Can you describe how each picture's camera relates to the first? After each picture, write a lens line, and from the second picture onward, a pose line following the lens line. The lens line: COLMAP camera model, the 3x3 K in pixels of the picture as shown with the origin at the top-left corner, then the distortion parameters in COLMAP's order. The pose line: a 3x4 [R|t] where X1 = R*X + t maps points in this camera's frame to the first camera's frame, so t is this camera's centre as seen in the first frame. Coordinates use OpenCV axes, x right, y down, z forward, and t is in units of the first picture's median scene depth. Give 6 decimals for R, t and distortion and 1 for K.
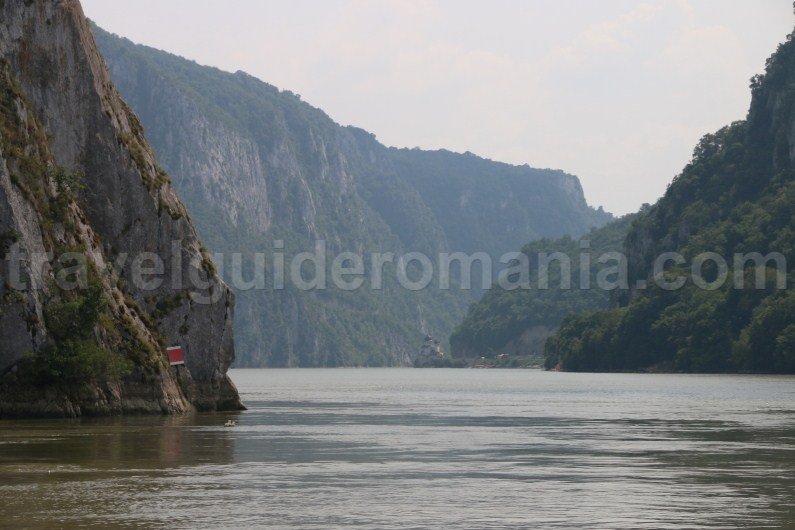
lens RADIAL K [[2284.5, 0, 397.5], [0, 2284.5, 265.0], [0, 0, 1]] dist [0.341394, -0.152586]
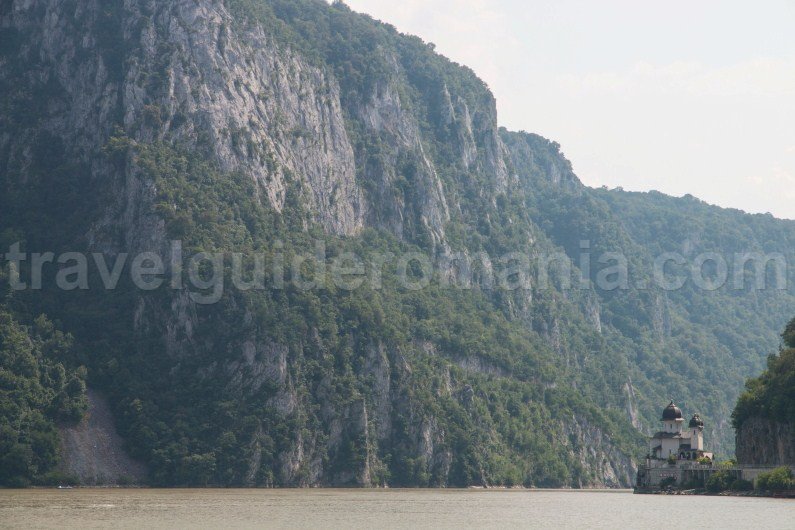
lens RADIAL K [[2284.5, 0, 397.5], [0, 2284.5, 265.0], [0, 0, 1]] dist [0.341394, -0.152586]
pose [[0.996381, 0.001913, -0.084974, 0.000398], [-0.006198, 0.998720, -0.050197, 0.020259], [0.084769, 0.050542, 0.995118, 0.466193]]
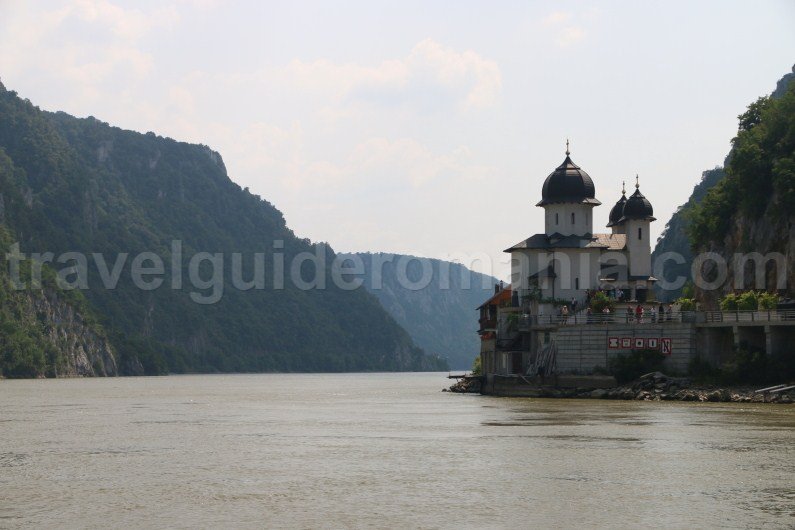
lens RADIAL K [[1687.5, 0, 397.5], [0, 1687.5, 265.0], [0, 0, 1]] dist [0.223418, 0.093665]
pose [[0.970624, 0.016527, 0.240035, -0.017024], [-0.012044, 0.999725, -0.020134, 0.029477], [-0.240301, 0.016651, 0.970556, 0.674338]]
